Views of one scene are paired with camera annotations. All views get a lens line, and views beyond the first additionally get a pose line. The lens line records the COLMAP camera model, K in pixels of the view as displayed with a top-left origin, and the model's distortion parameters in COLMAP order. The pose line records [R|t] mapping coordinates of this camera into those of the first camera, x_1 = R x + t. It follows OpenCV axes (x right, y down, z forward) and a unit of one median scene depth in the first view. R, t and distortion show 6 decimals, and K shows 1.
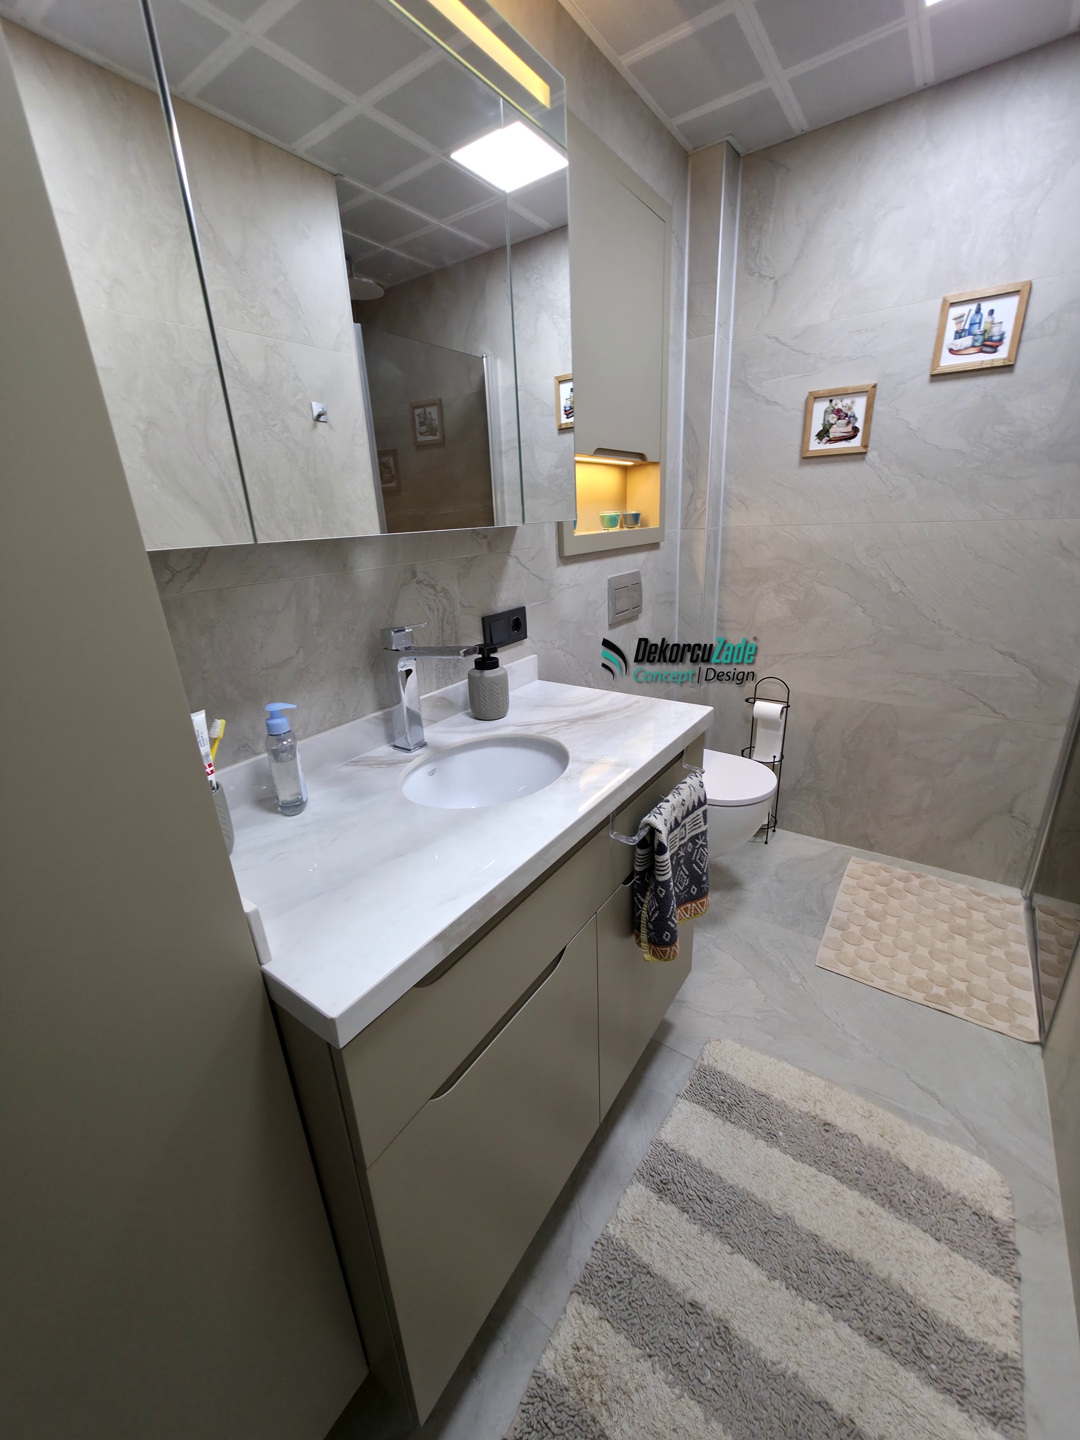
lens RADIAL K [[574.1, 0, 528.9], [0, 574.1, 718.3], [0, 0, 1]] dist [0.000555, 0.000188]
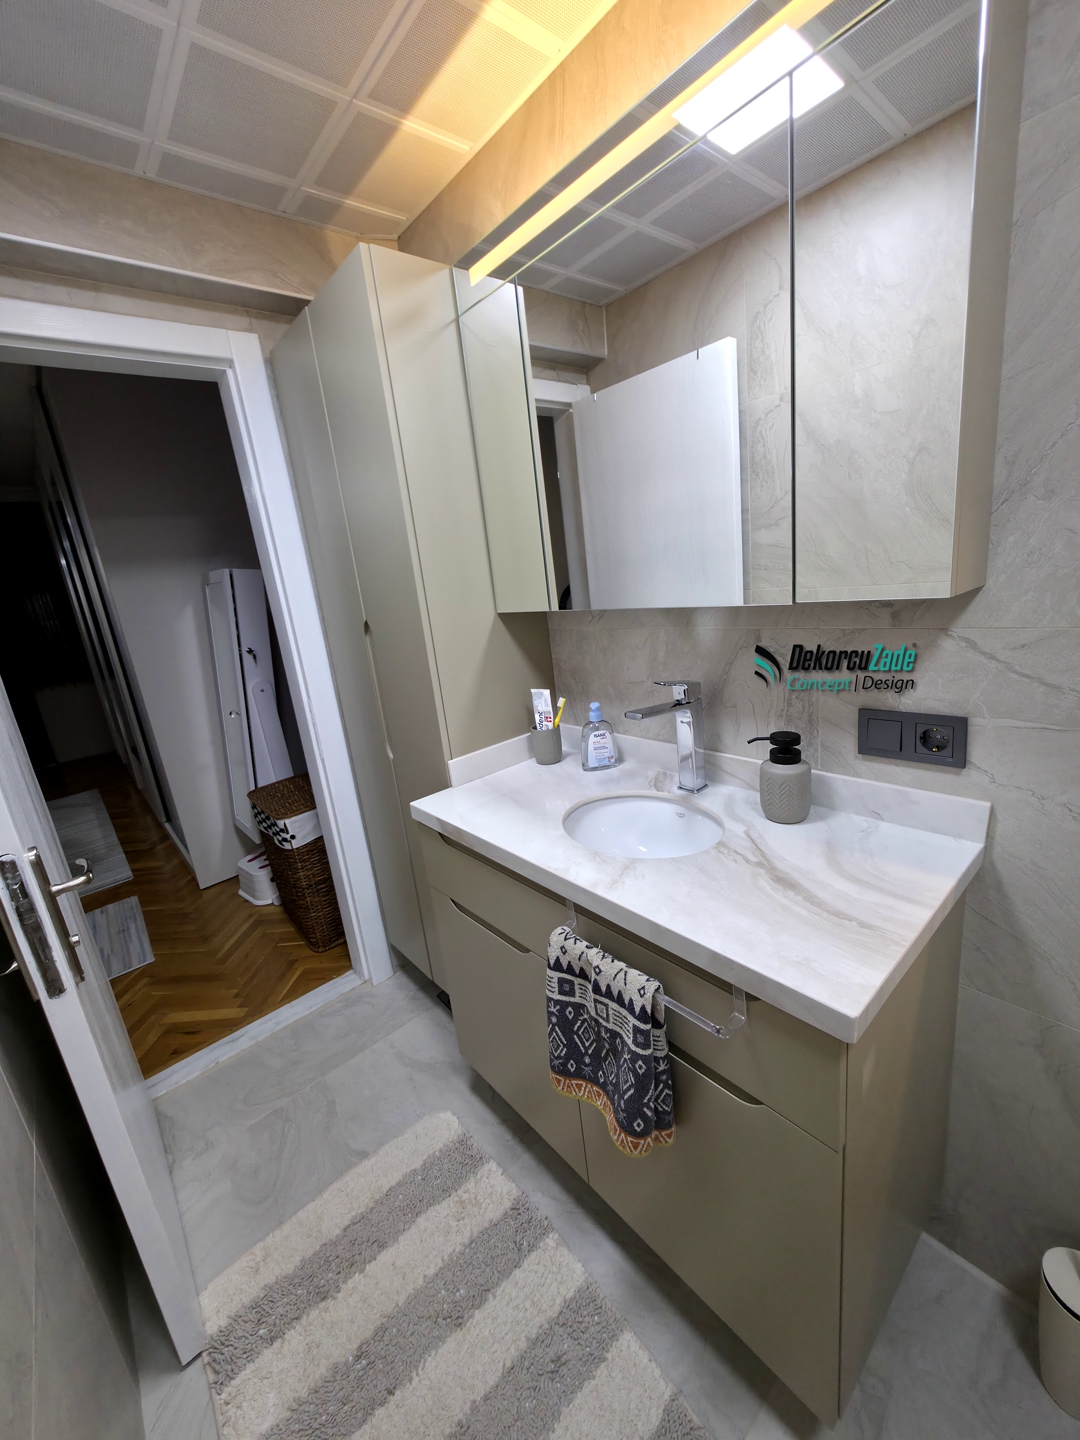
lens RADIAL K [[574.1, 0, 548.0], [0, 574.1, 716.4], [0, 0, 1]] dist [0.000555, 0.000188]
pose [[-0.212474, 0.314412, -0.925203, 0.581889], [-0.208252, 0.910500, 0.357241, -0.288245], [0.954718, 0.268580, -0.127981, 0.583910]]
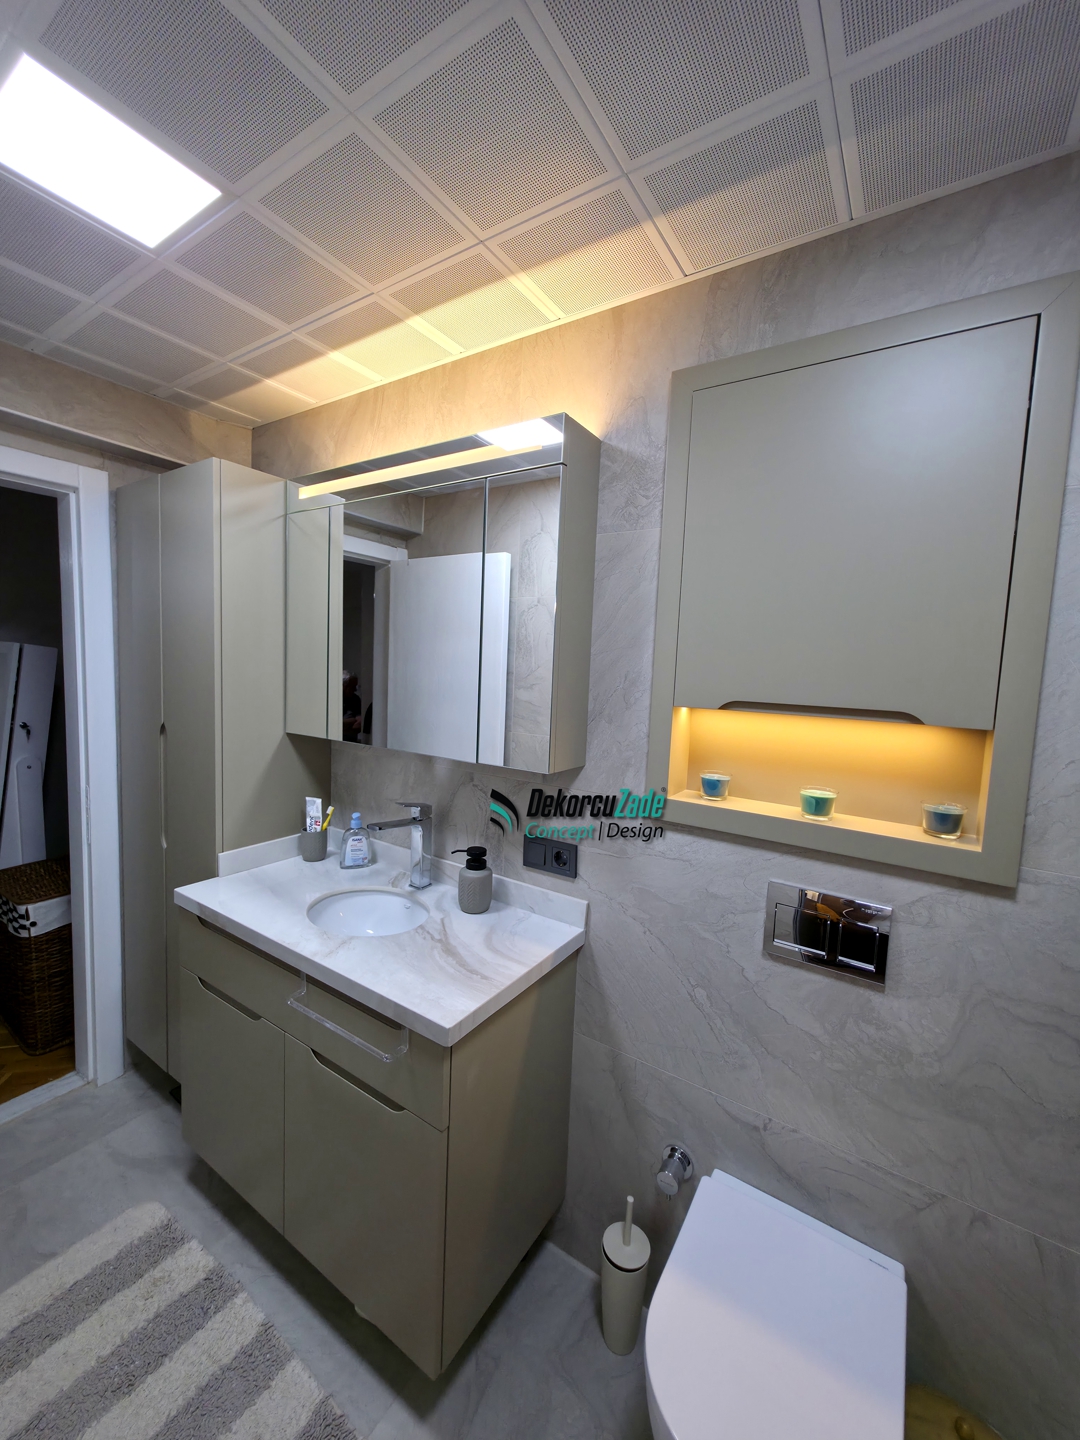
lens RADIAL K [[574.1, 0, 544.0], [0, 574.1, 717.6], [0, 0, 1]] dist [0.000555, 0.000188]
pose [[0.043272, 0.137102, -0.989611, 0.826319], [-0.373379, 0.920982, 0.111267, -0.432542], [0.926669, 0.364685, 0.091044, 0.698669]]
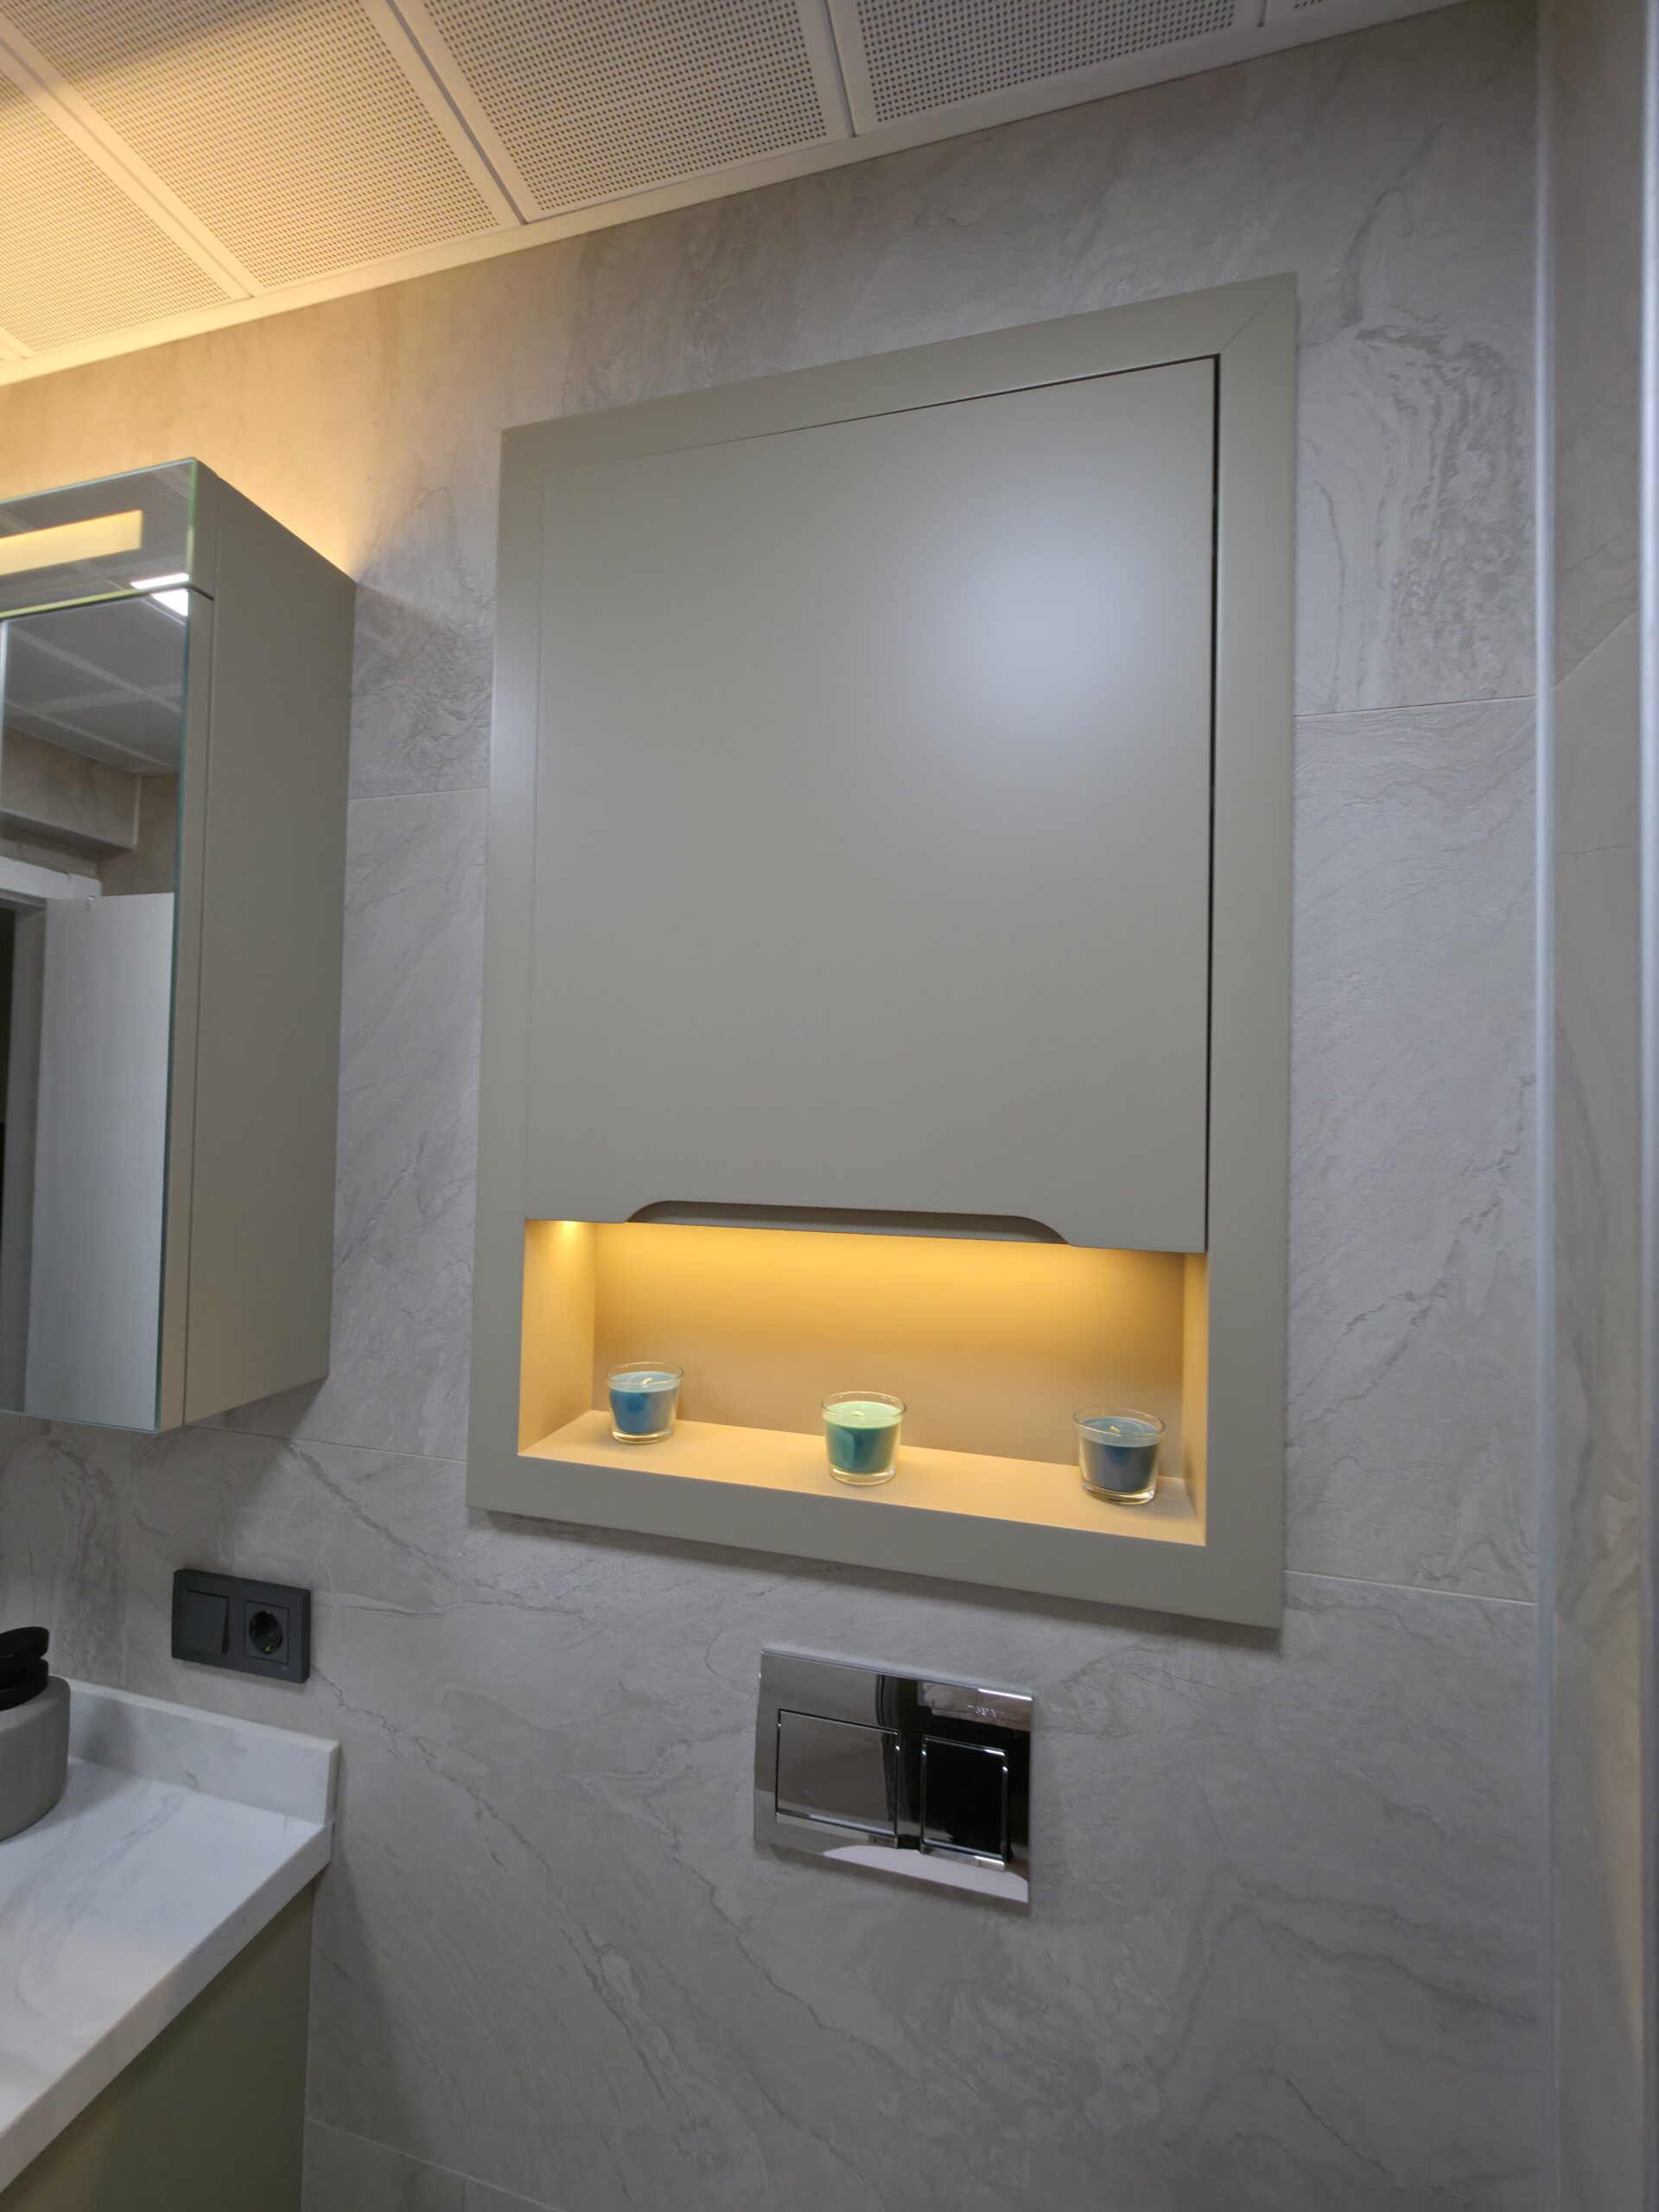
lens RADIAL K [[881.8, 0, 846.3], [0, 881.8, 1111.4], [0, 0, 1]] dist [0.000555, 0.000188]
pose [[0.366550, 0.038294, -0.929610, 0.569599], [-0.345584, 0.933275, -0.097821, -0.492100], [0.863836, 0.357114, 0.355326, 0.883887]]
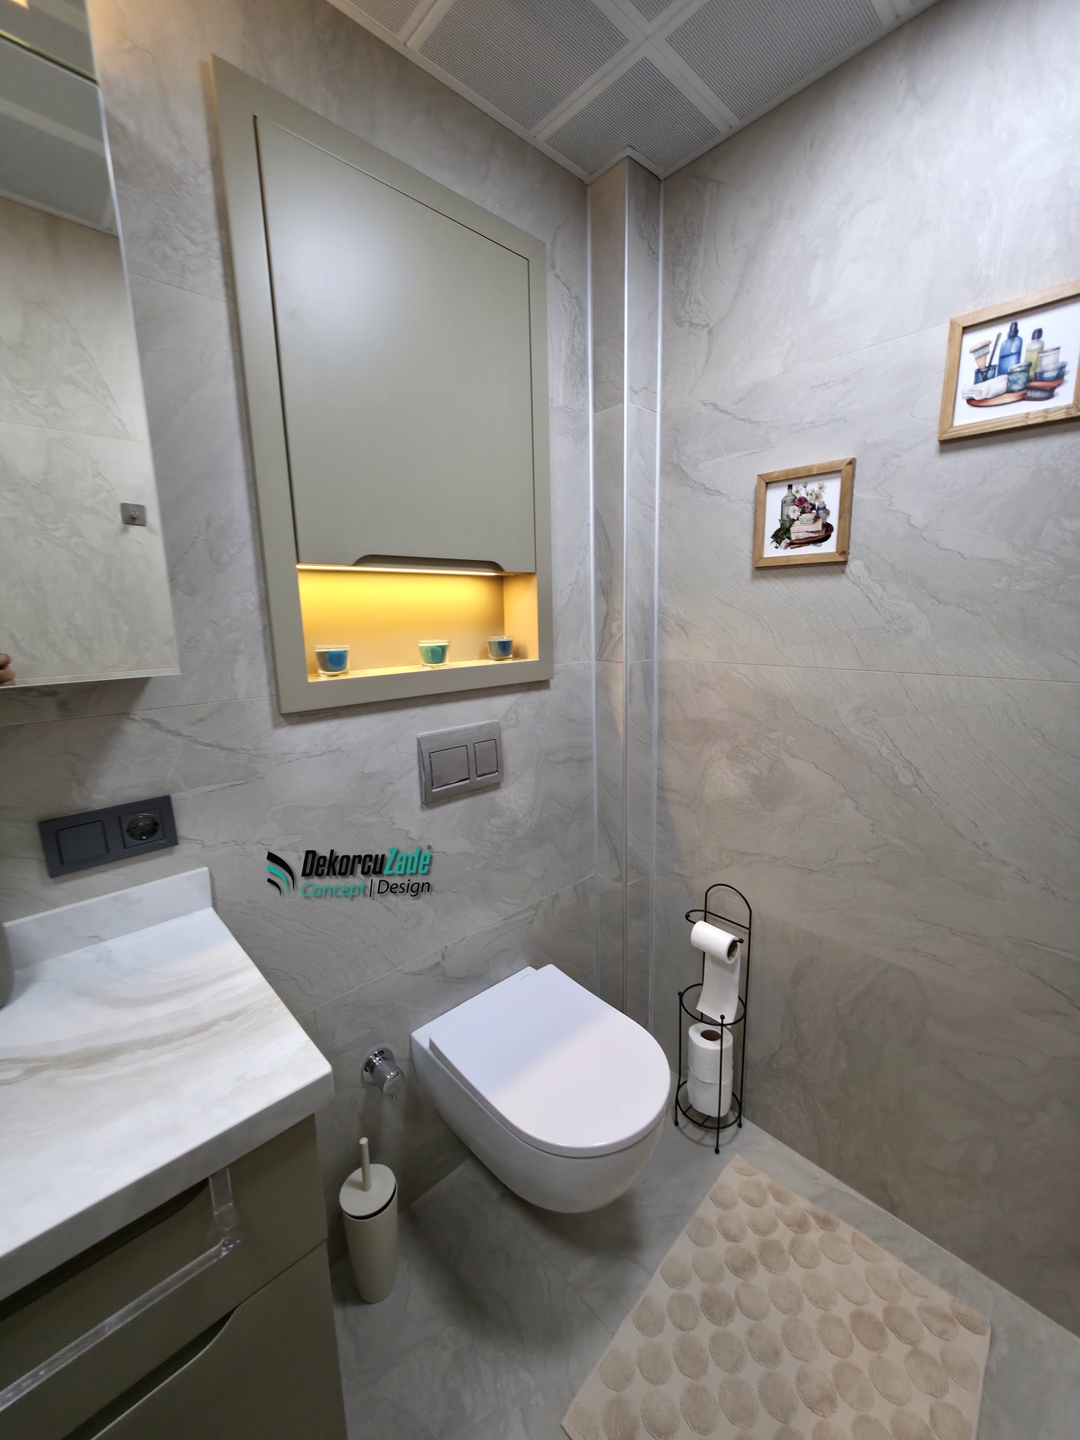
lens RADIAL K [[574.1, 0, 533.2], [0, 574.1, 719.0], [0, 0, 1]] dist [0.000555, 0.000188]
pose [[0.979091, 0.060331, -0.194273, 0.441824], [-0.088451, 0.986265, -0.139494, -0.201400], [0.183188, 0.153761, 0.970979, 0.406228]]
